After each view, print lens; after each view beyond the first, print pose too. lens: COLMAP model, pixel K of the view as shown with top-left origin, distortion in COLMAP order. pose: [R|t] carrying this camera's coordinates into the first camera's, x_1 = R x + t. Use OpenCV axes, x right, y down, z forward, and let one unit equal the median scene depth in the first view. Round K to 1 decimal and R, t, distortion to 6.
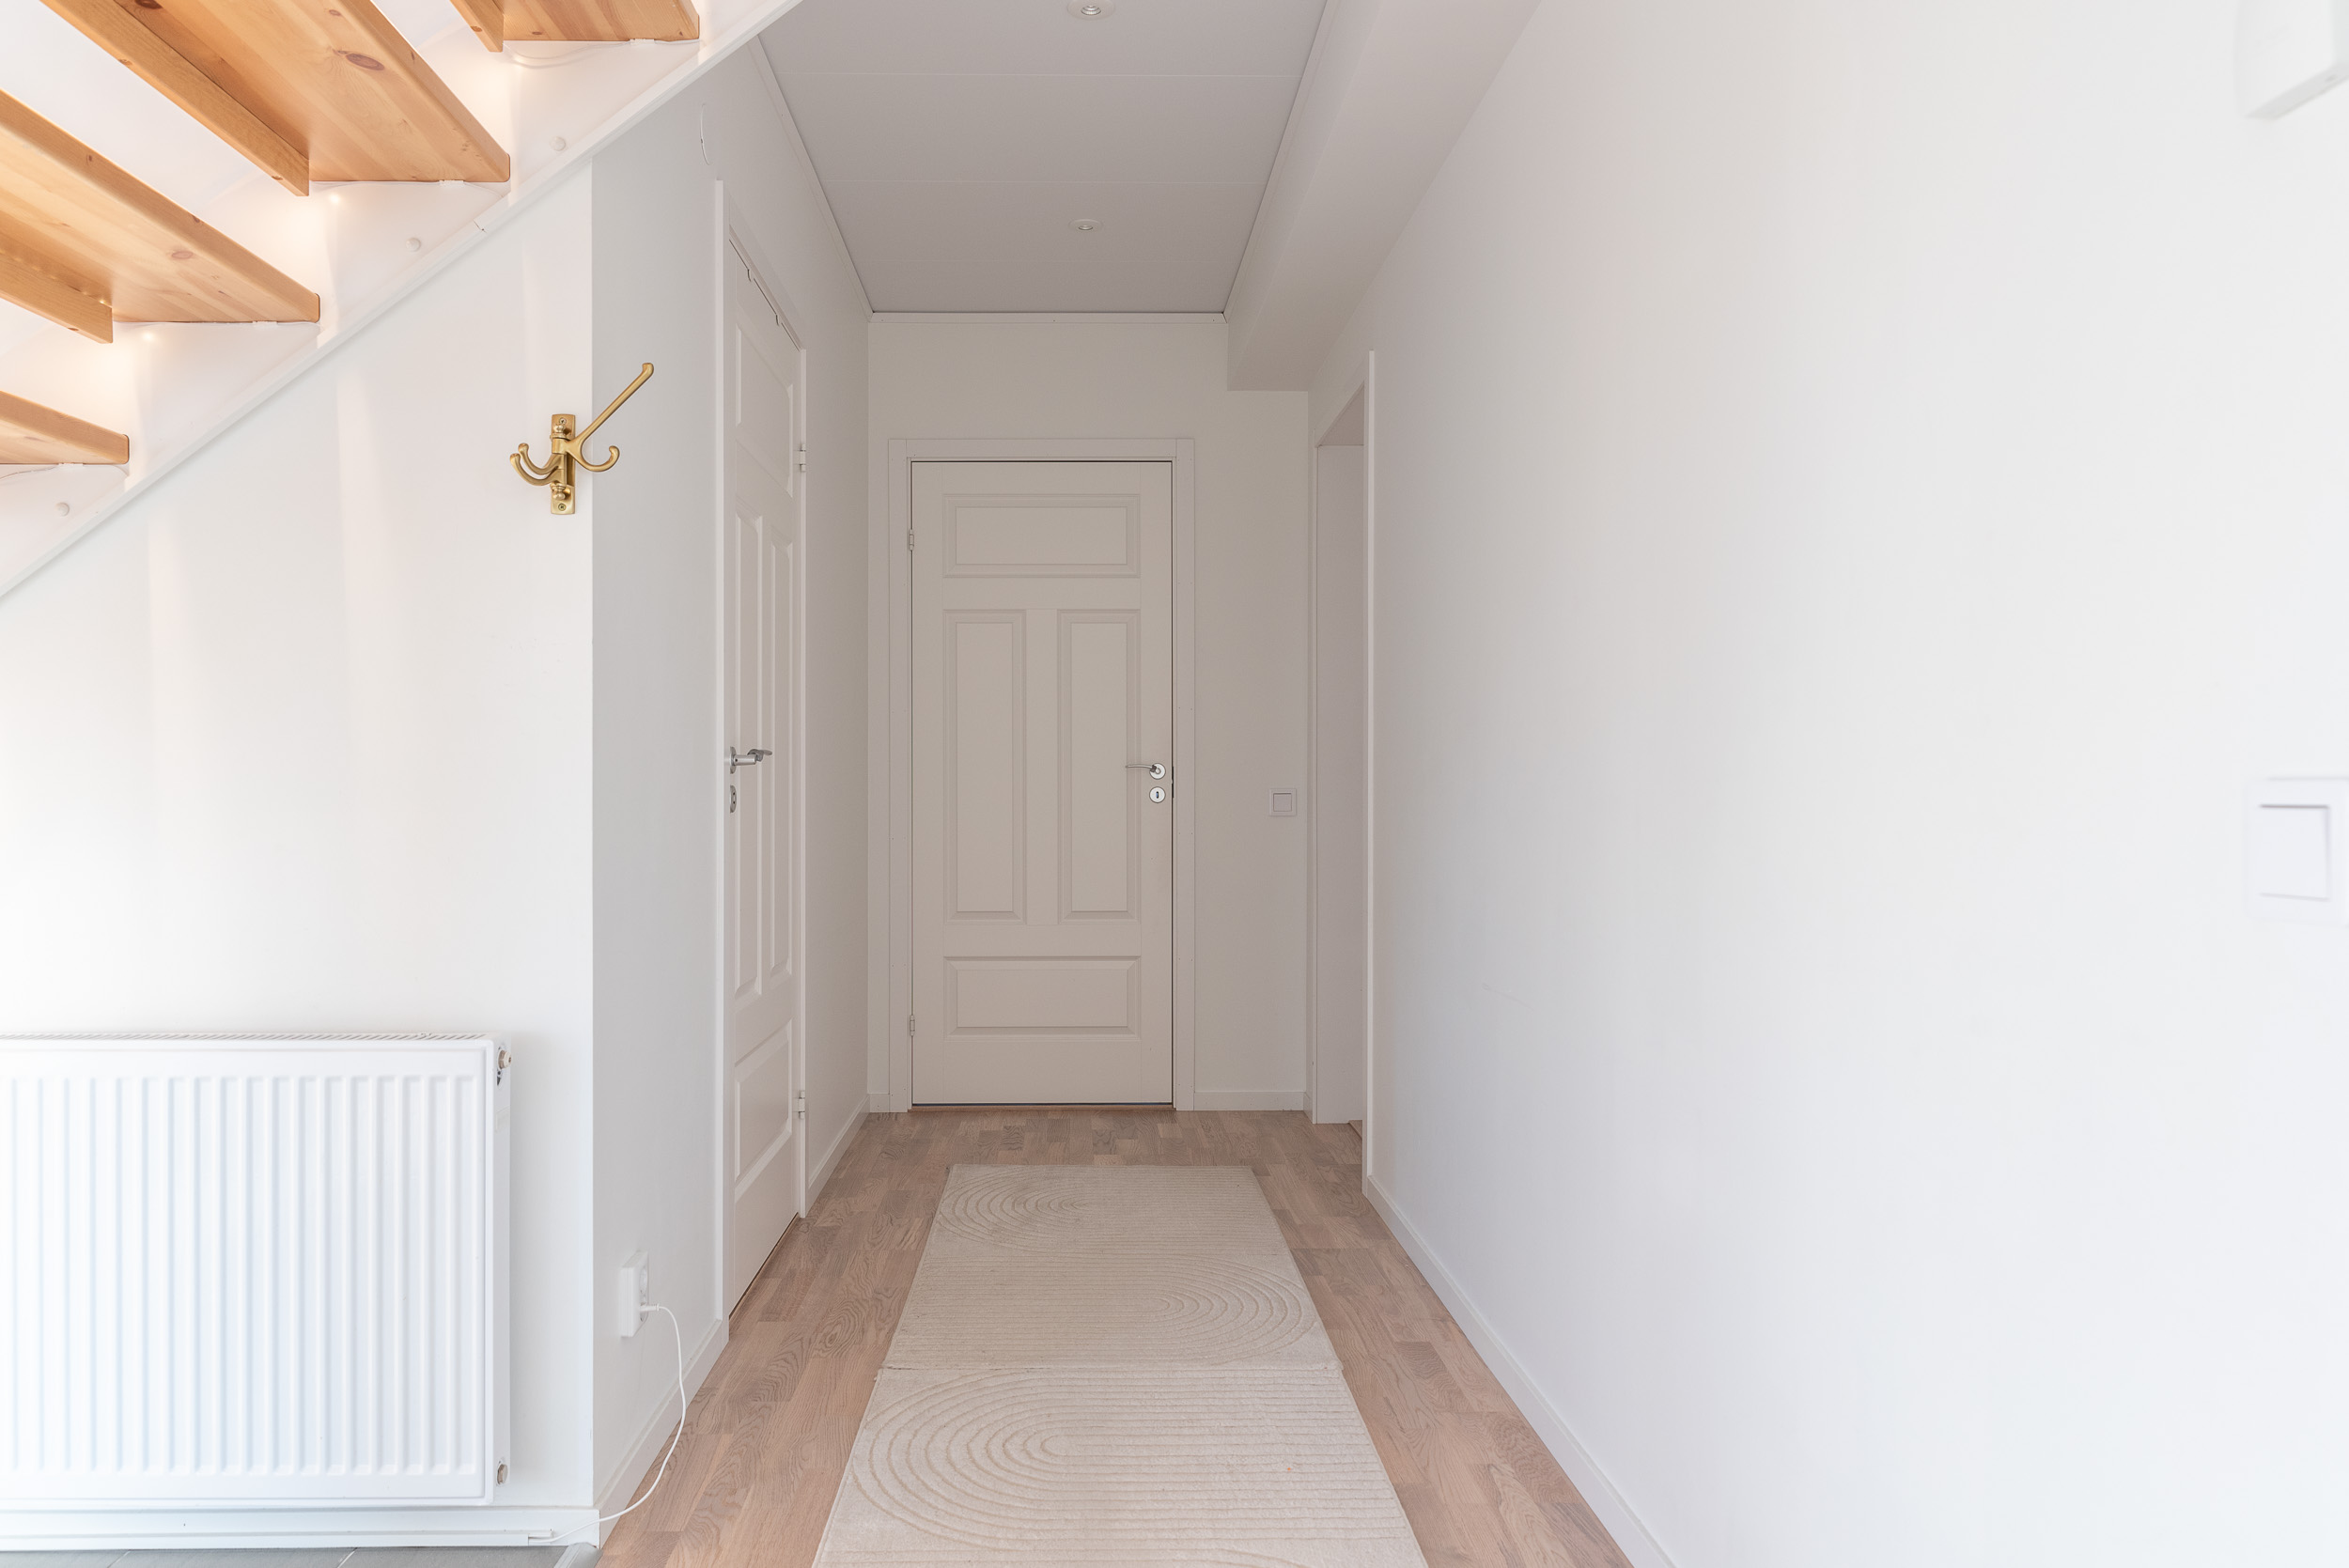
lens RADIAL K [[1562.8, 0, 1174.5], [0, 1562.8, 784.0], [0, 0, 1]] dist [-0.003003, -0.003867]
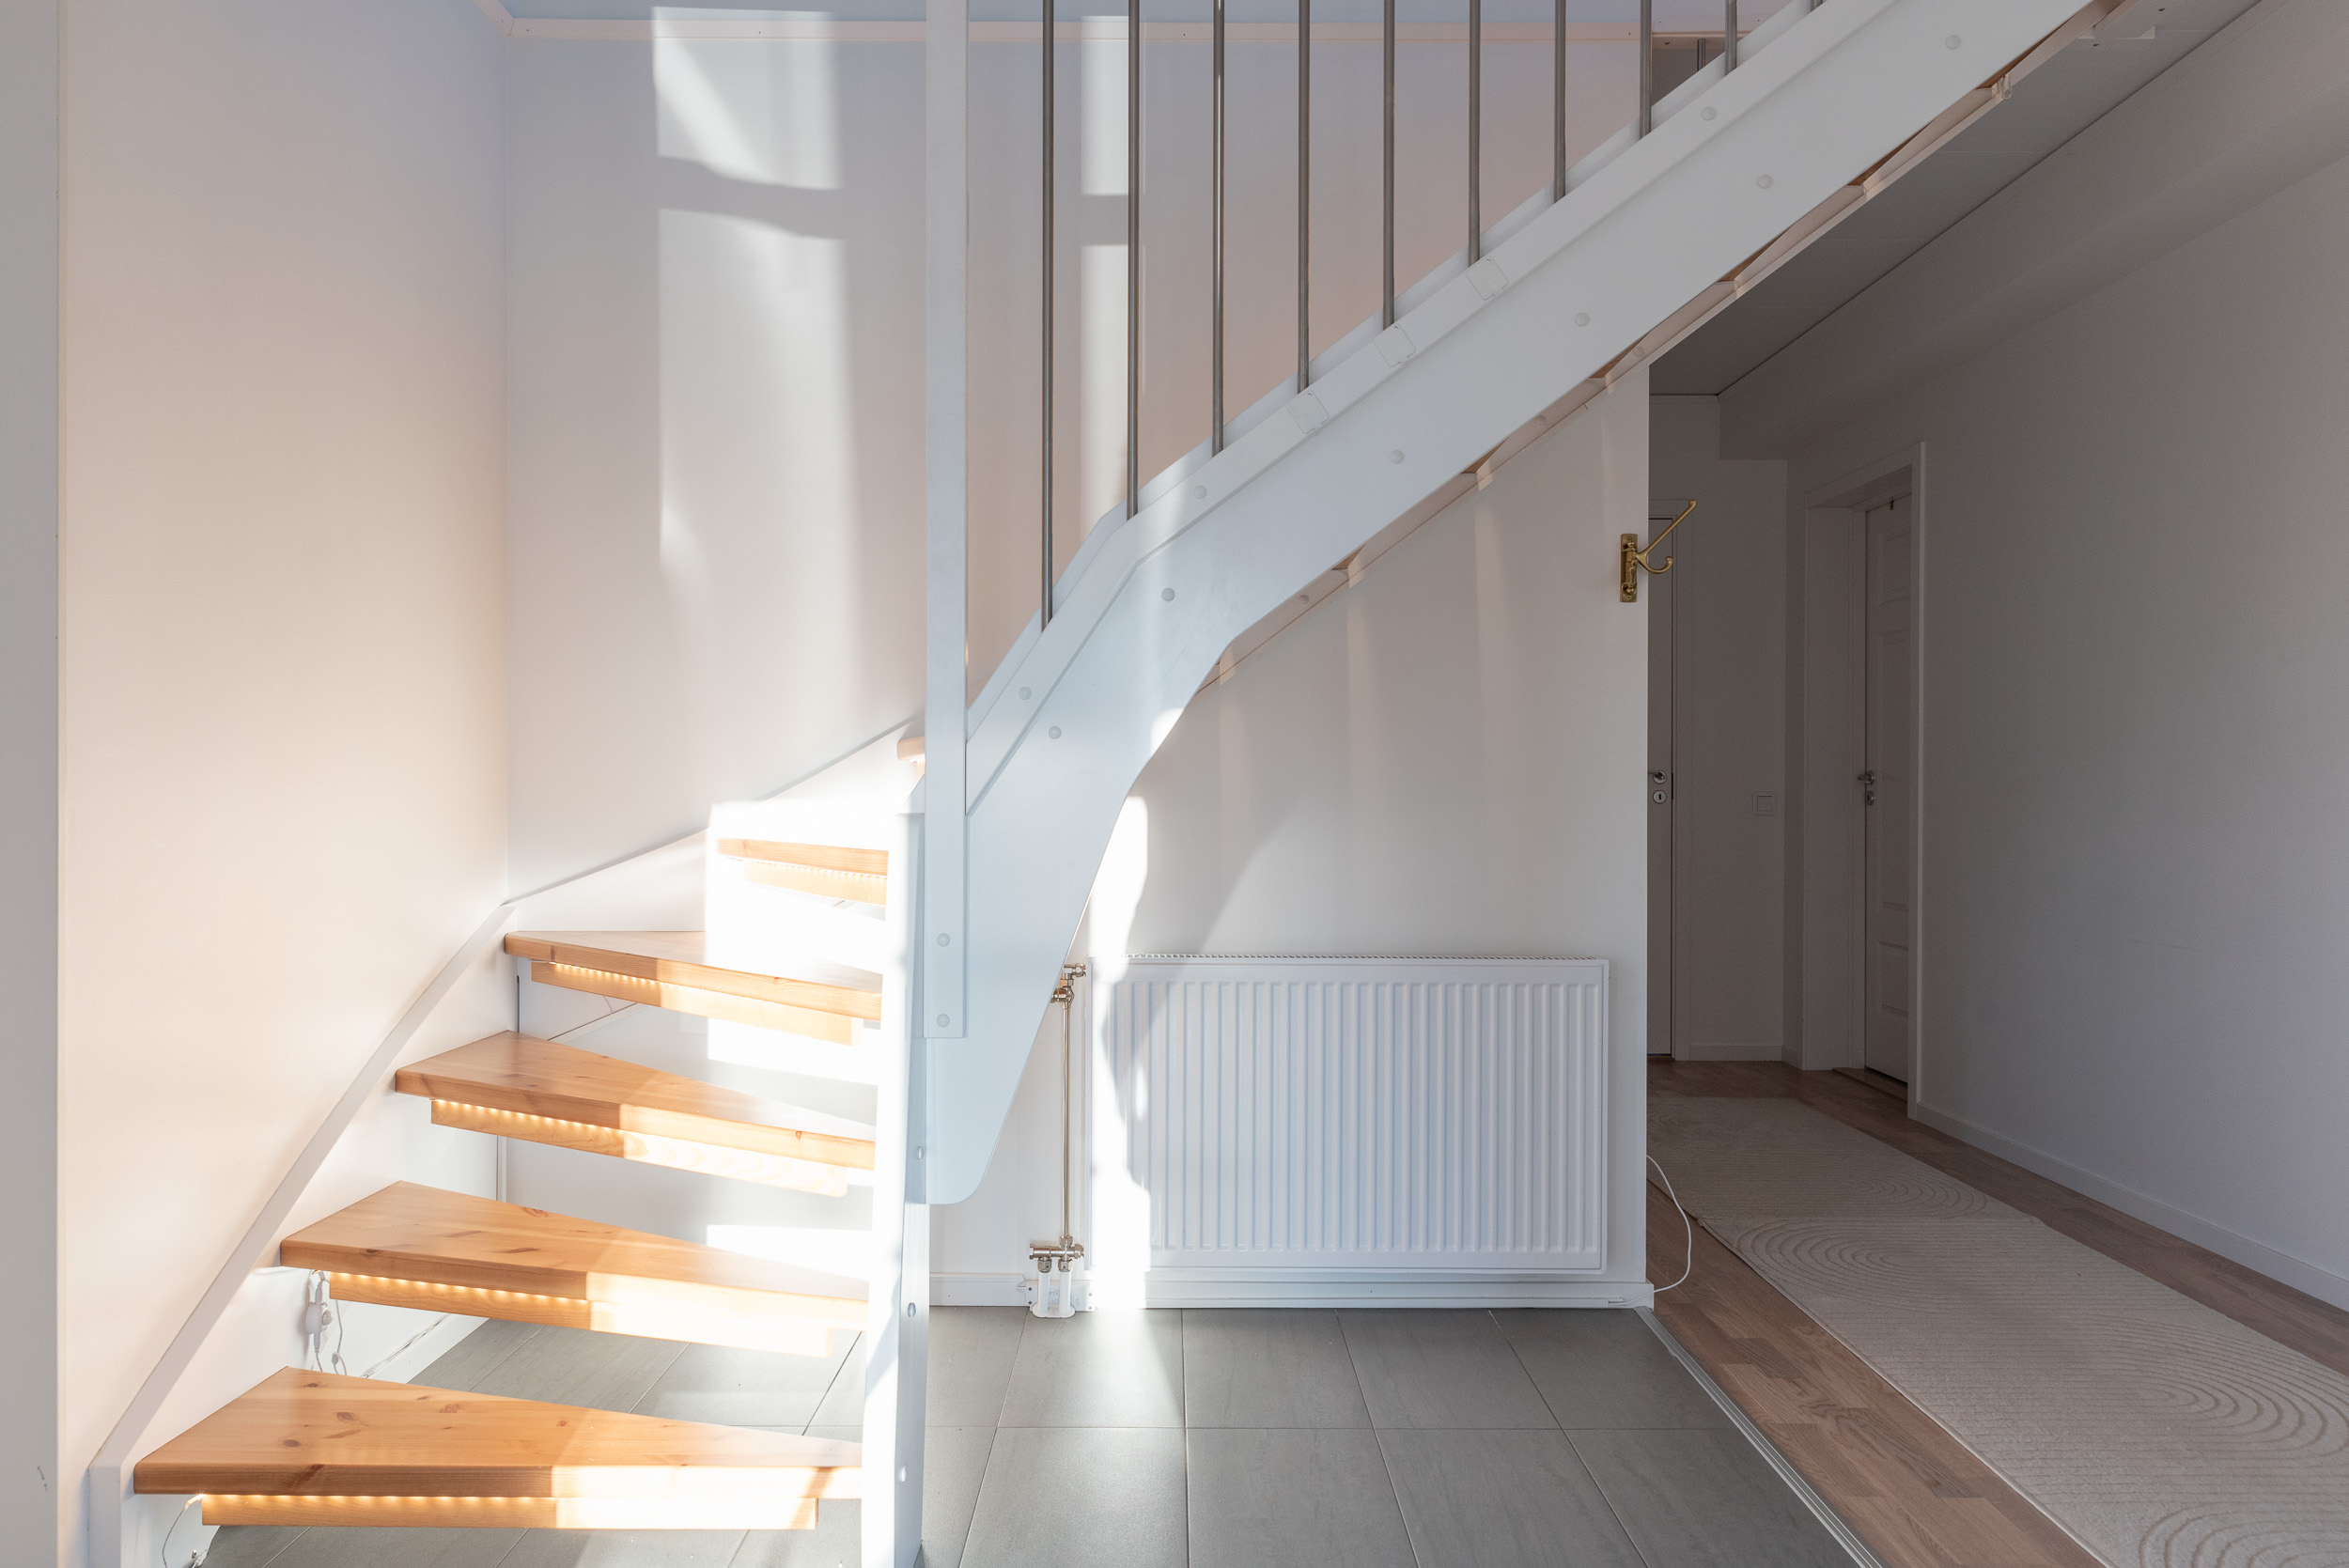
lens RADIAL K [[1562.8, 0, 1174.5], [0, 1562.8, 784.0], [0, 0, 1]] dist [-0.003003, -0.003867]
pose [[0.999551, -0.002280, -0.029871, -0.760935], [0.002091, 0.999978, -0.006348, 0.007117], [0.029885, 0.006283, 0.999534, -0.465474]]
